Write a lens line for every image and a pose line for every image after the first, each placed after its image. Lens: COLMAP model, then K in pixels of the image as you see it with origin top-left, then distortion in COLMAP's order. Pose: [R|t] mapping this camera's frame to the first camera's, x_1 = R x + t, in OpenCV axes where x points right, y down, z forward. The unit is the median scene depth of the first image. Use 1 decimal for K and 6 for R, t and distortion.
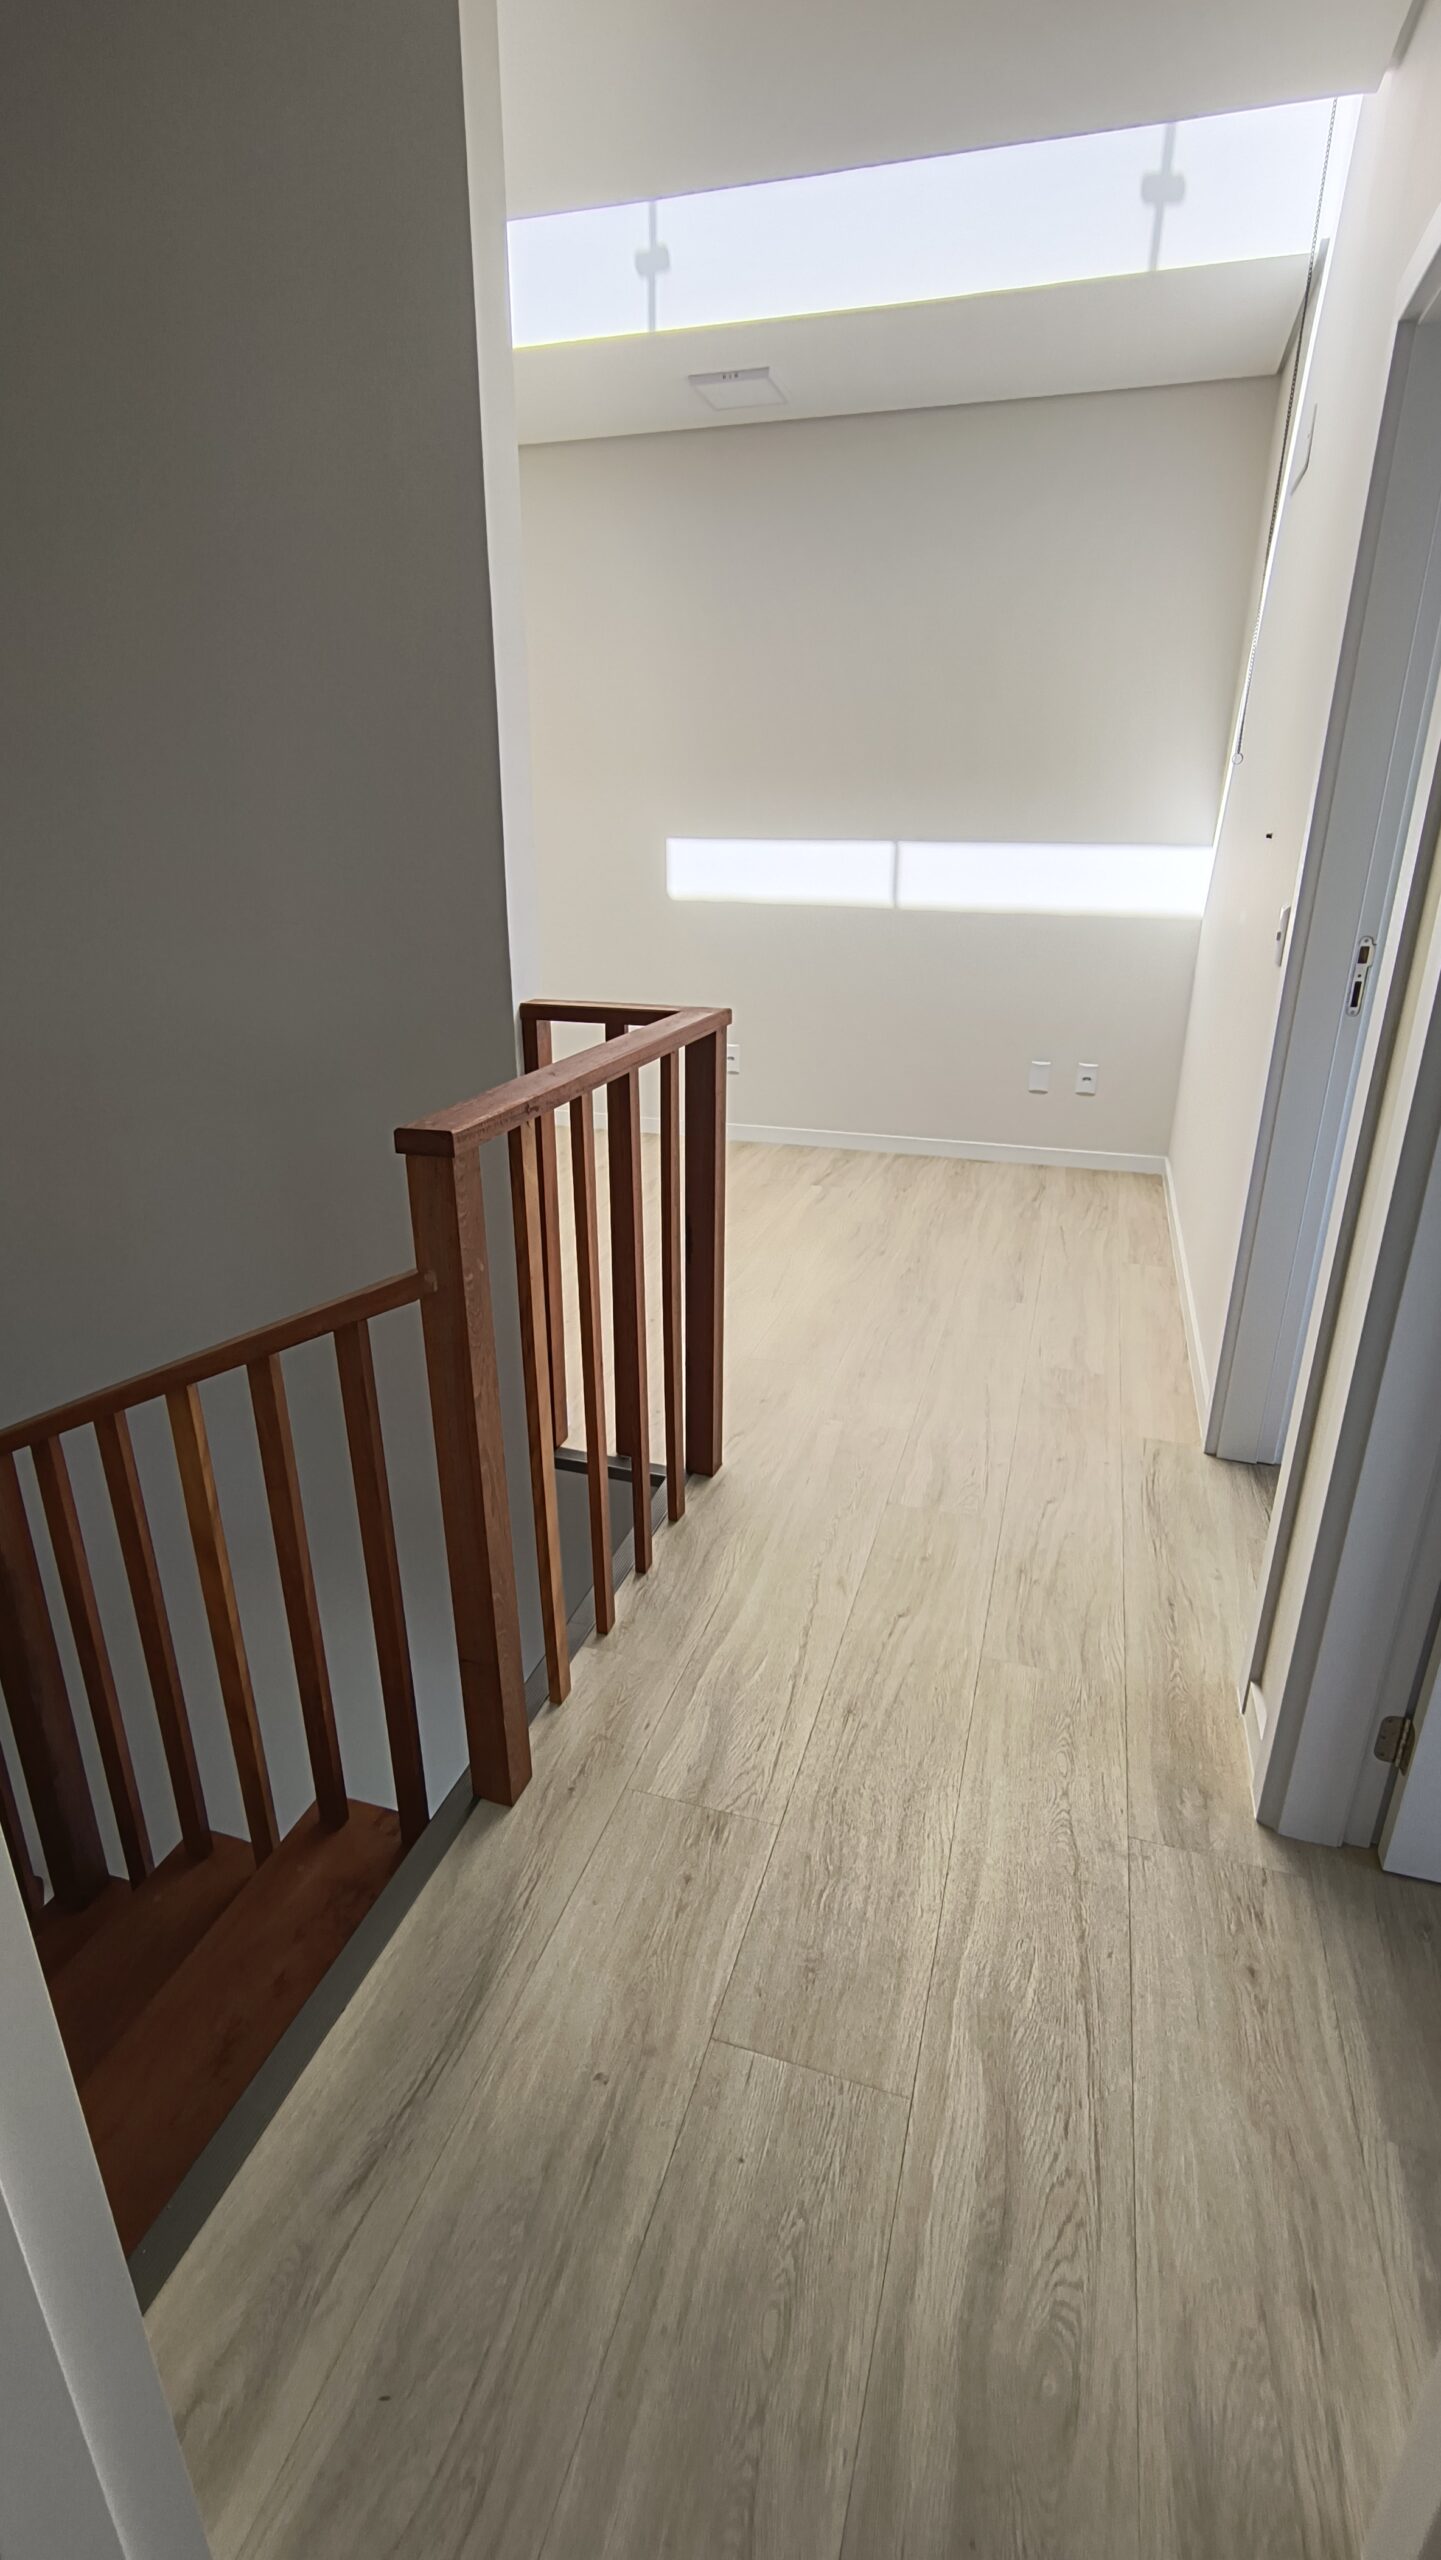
lens RADIAL K [[1164.4, 0, 704.4], [0, 1164.4, 1275.0], [0, 0, 1]] dist [0.001410, -0.004003]
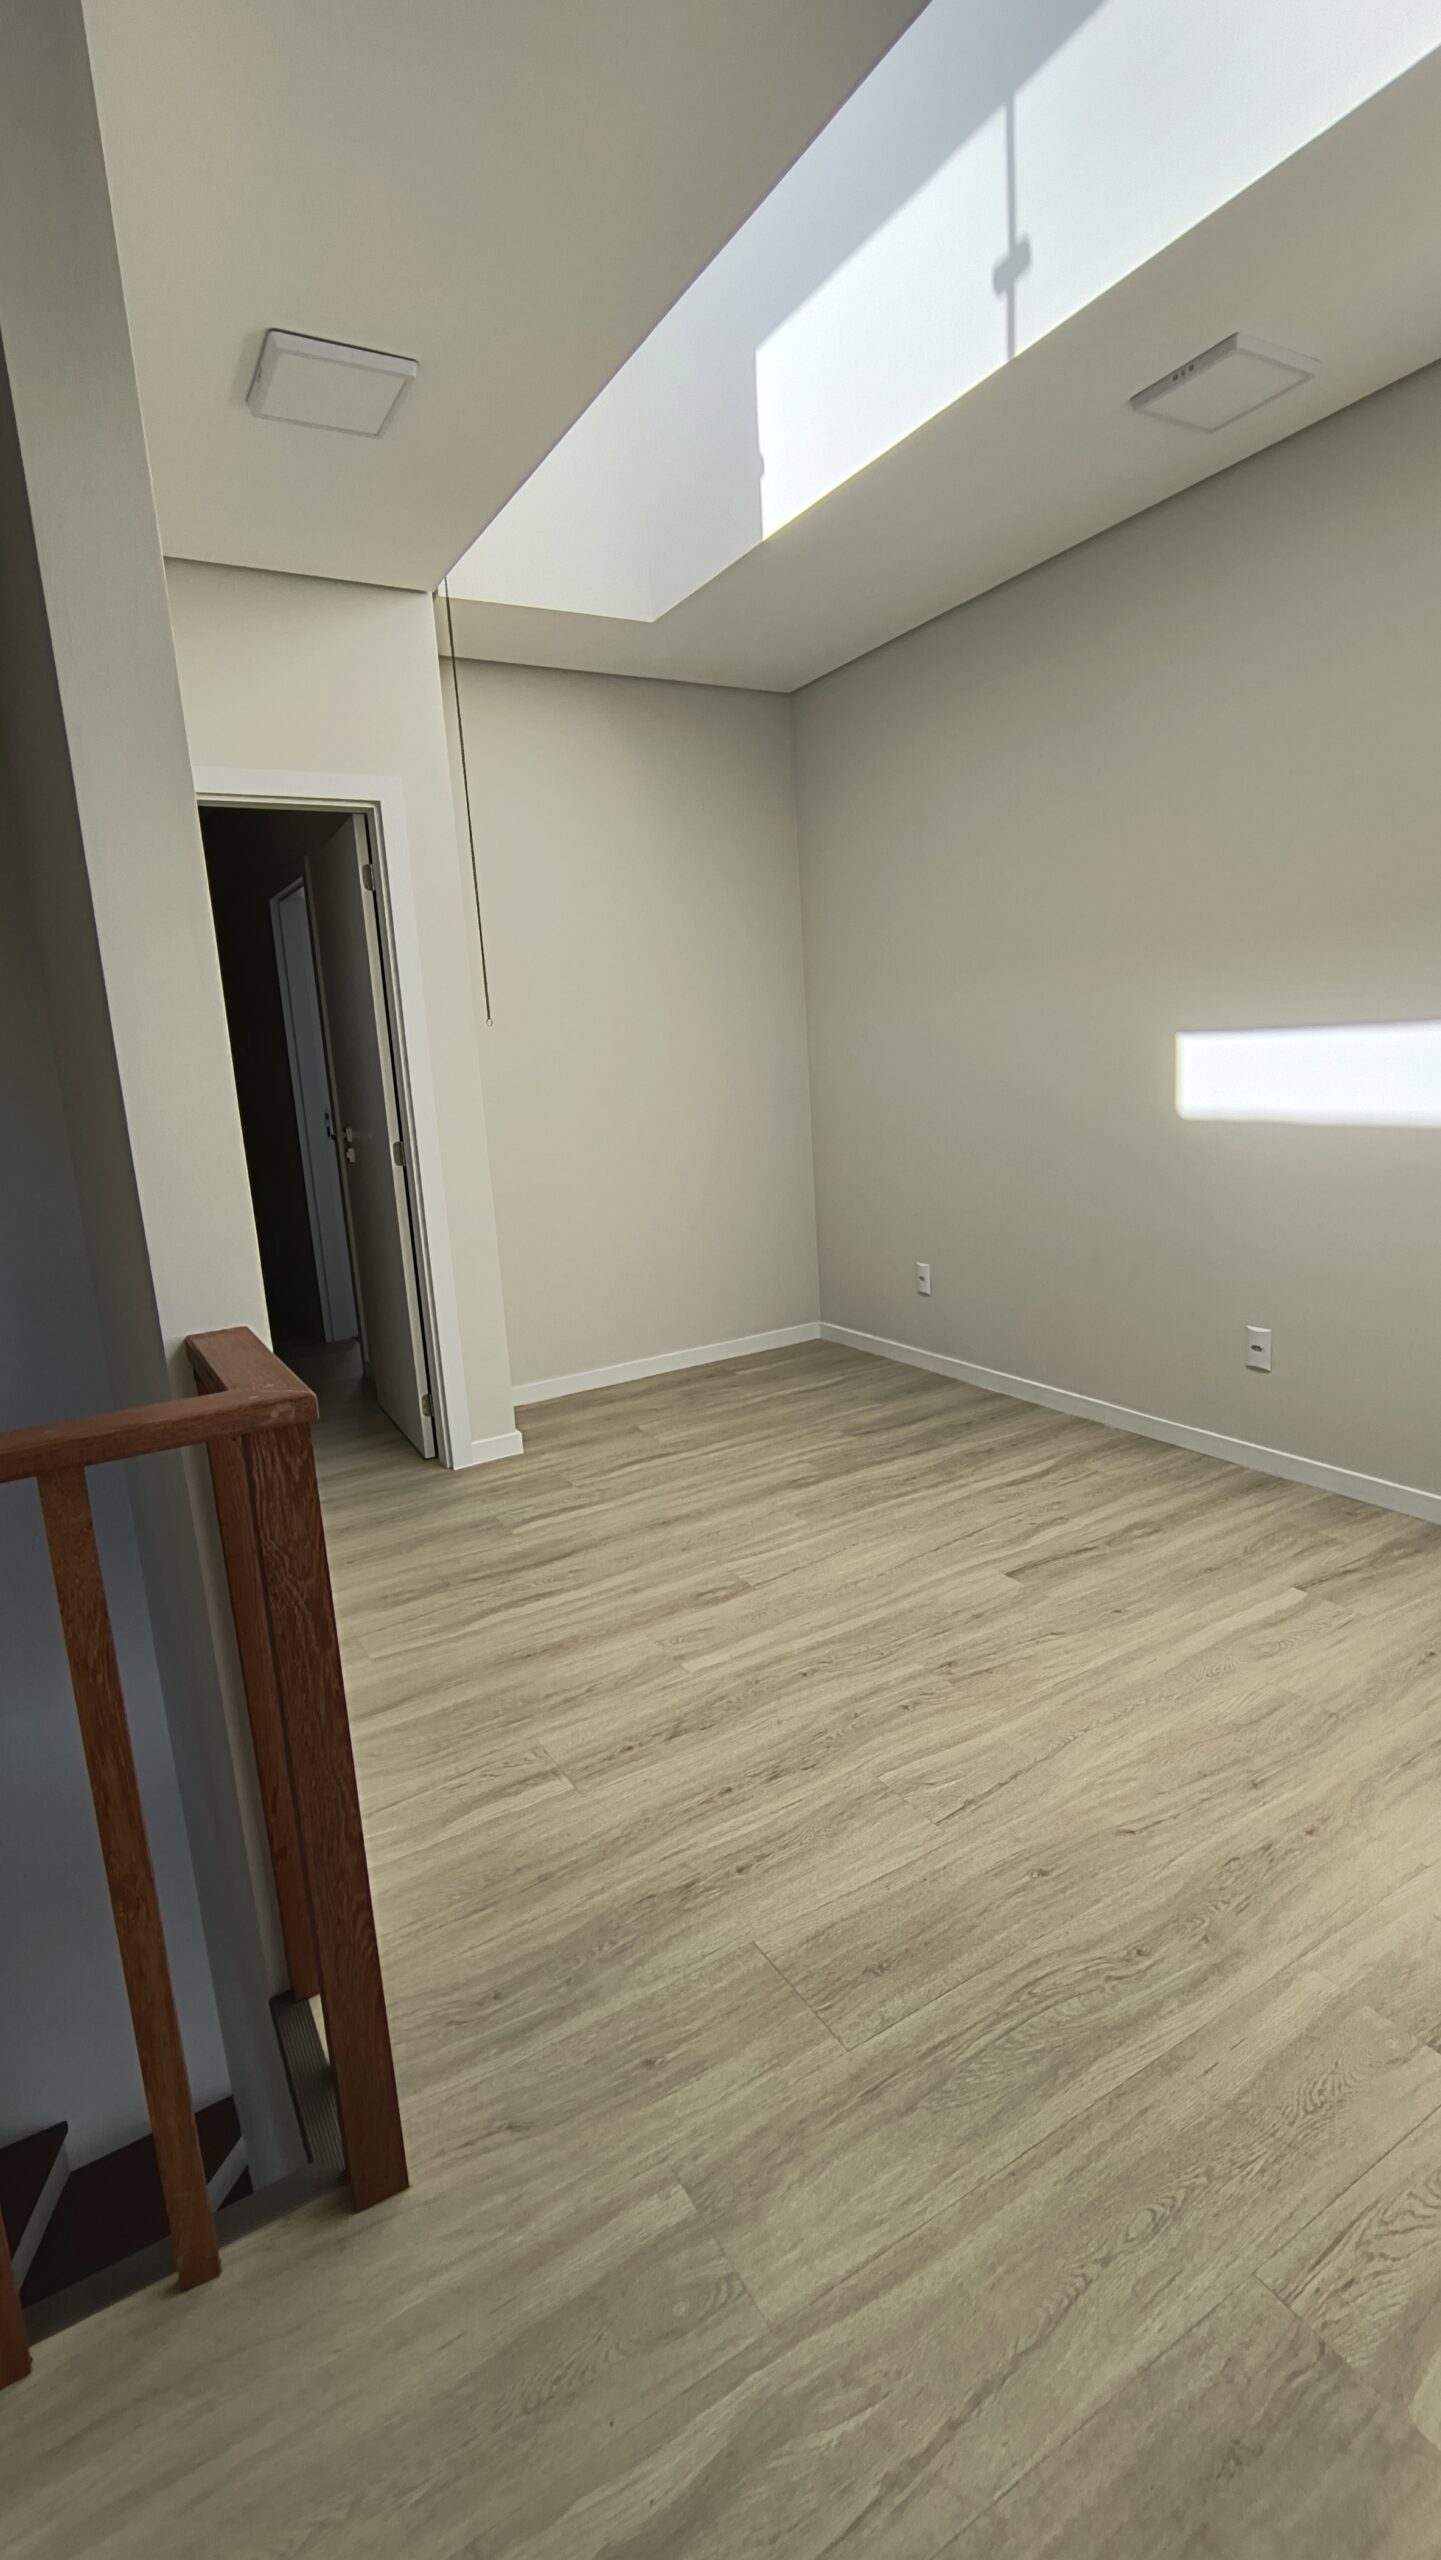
lens RADIAL K [[1164.4, 0, 704.4], [0, 1164.4, 1275.0], [0, 0, 1]] dist [0.001410, -0.004003]
pose [[0.742646, 0.073505, -0.665638, 0.316100], [-0.173656, 0.981096, -0.085406, -0.163597], [0.646777, 0.179019, 0.741371, 0.435994]]
